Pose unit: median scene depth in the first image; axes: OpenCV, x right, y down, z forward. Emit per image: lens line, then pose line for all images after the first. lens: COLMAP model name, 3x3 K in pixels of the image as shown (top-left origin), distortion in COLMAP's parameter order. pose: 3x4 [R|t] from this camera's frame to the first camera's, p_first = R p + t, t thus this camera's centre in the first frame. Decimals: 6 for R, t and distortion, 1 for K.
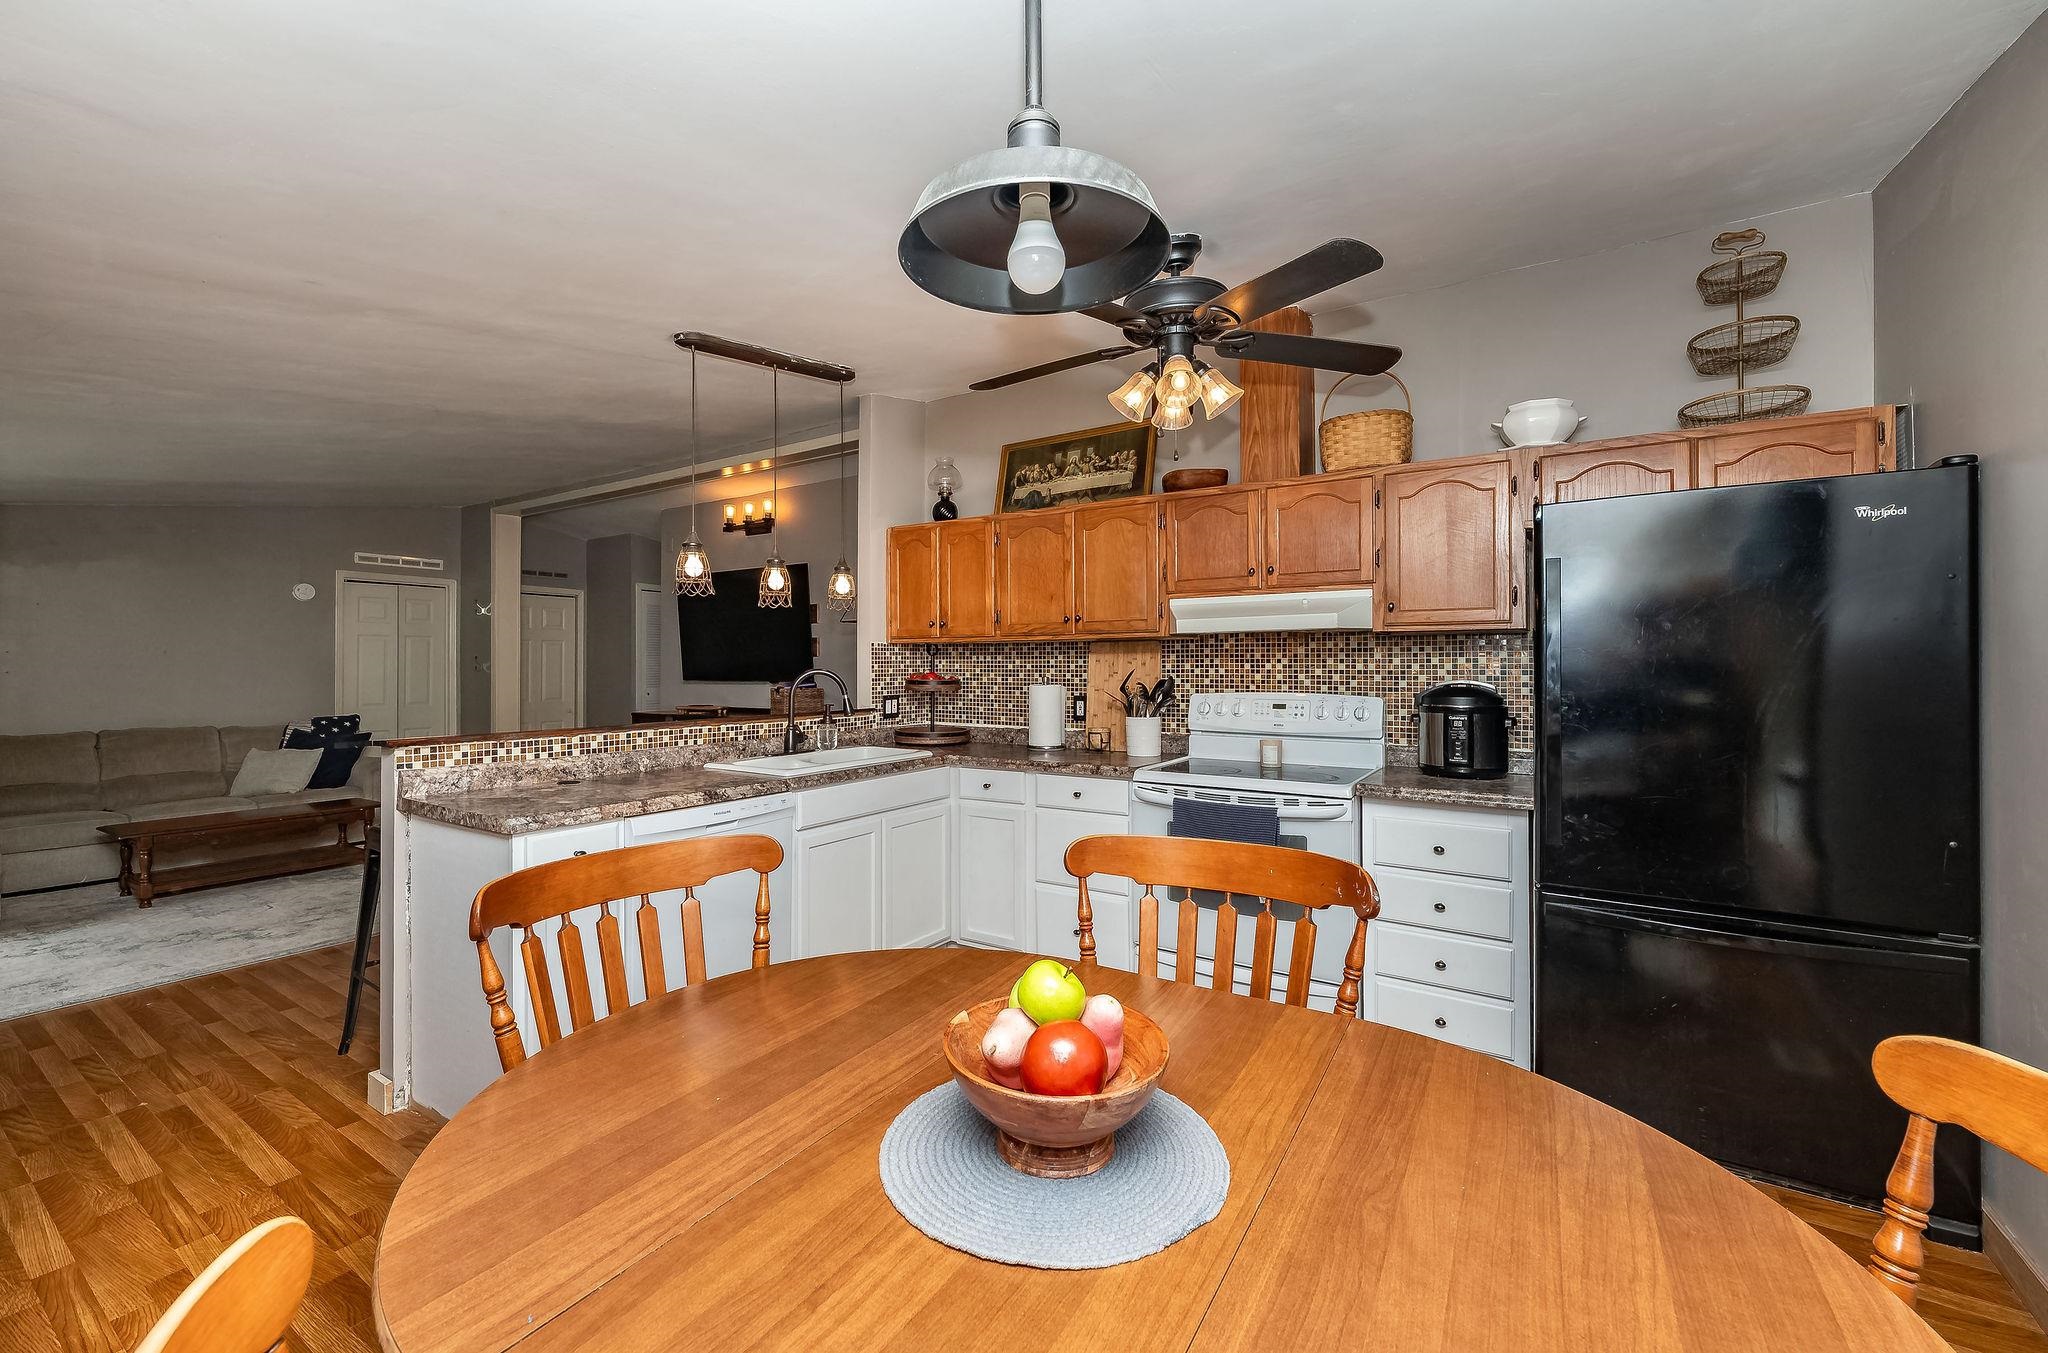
lens RADIAL K [[825.7, 0, 982.9], [0, 825.7, 662.8], [0, 0, 1]] dist [0.001403, -0.001085]
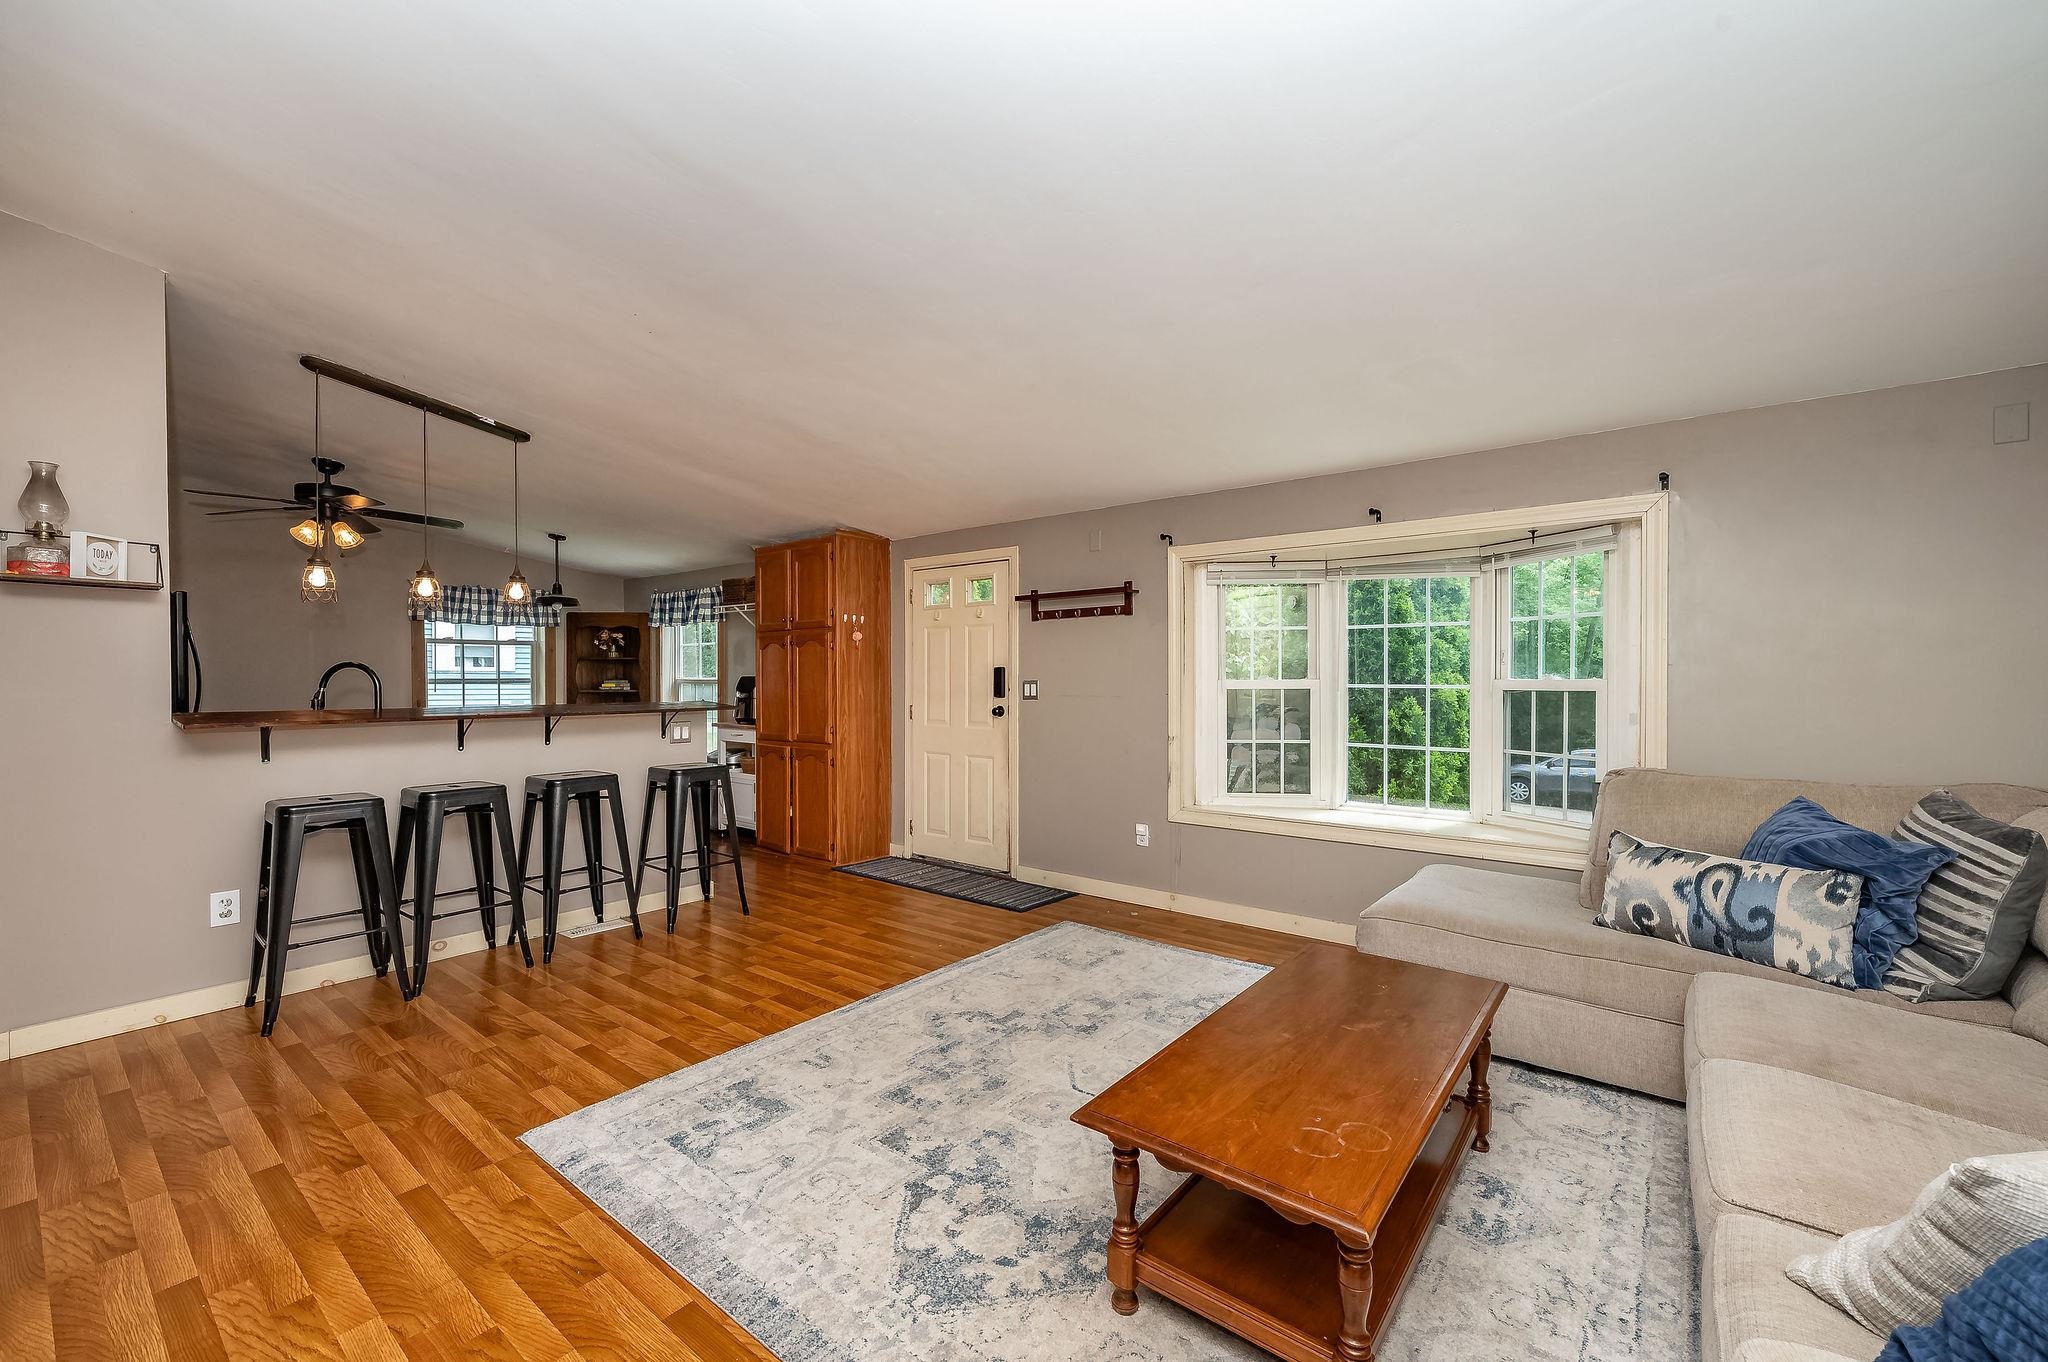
lens RADIAL K [[825.7, 0, 996.8], [0, 825.7, 679.6], [0, 0, 1]] dist [0.001403, -0.001085]
pose [[-0.995235, 0.008283, 0.097153, -1.142940], [0.008375, 0.999965, 0.000534, 0.036124], [-0.097145, 0.001345, -0.995269, 2.038317]]
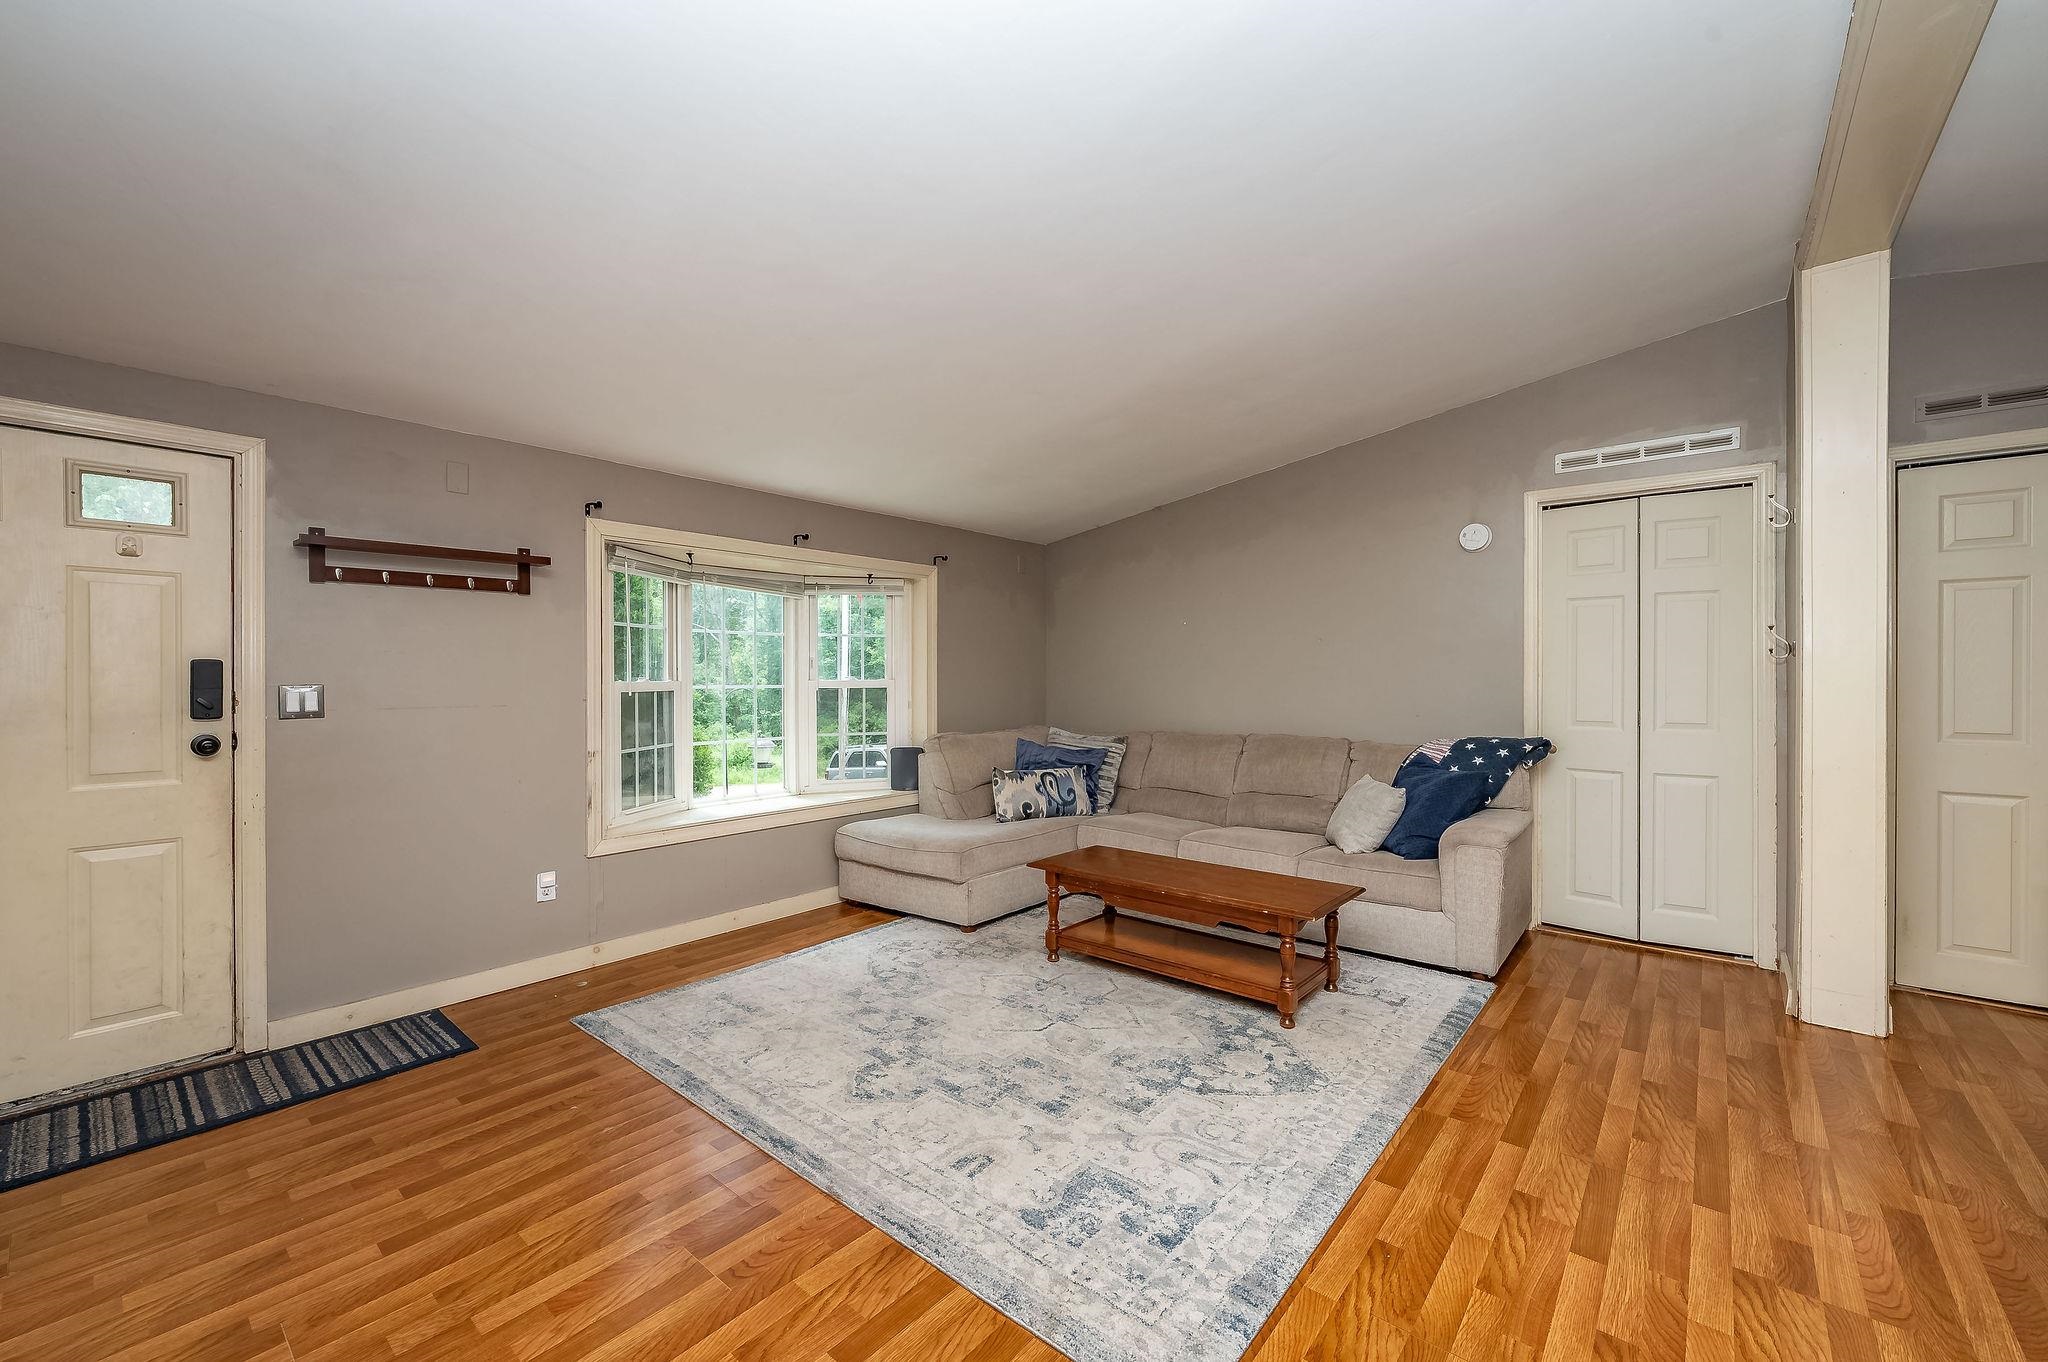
lens RADIAL K [[825.7, 0, 1036.4], [0, 825.7, 680.0], [0, 0, 1]] dist [0.001403, -0.001085]
pose [[-0.103277, 0.010342, -0.994599, -0.315157], [0.006236, 0.999933, 0.009750, 0.029819], [0.994633, -0.005195, -0.103334, 1.406297]]
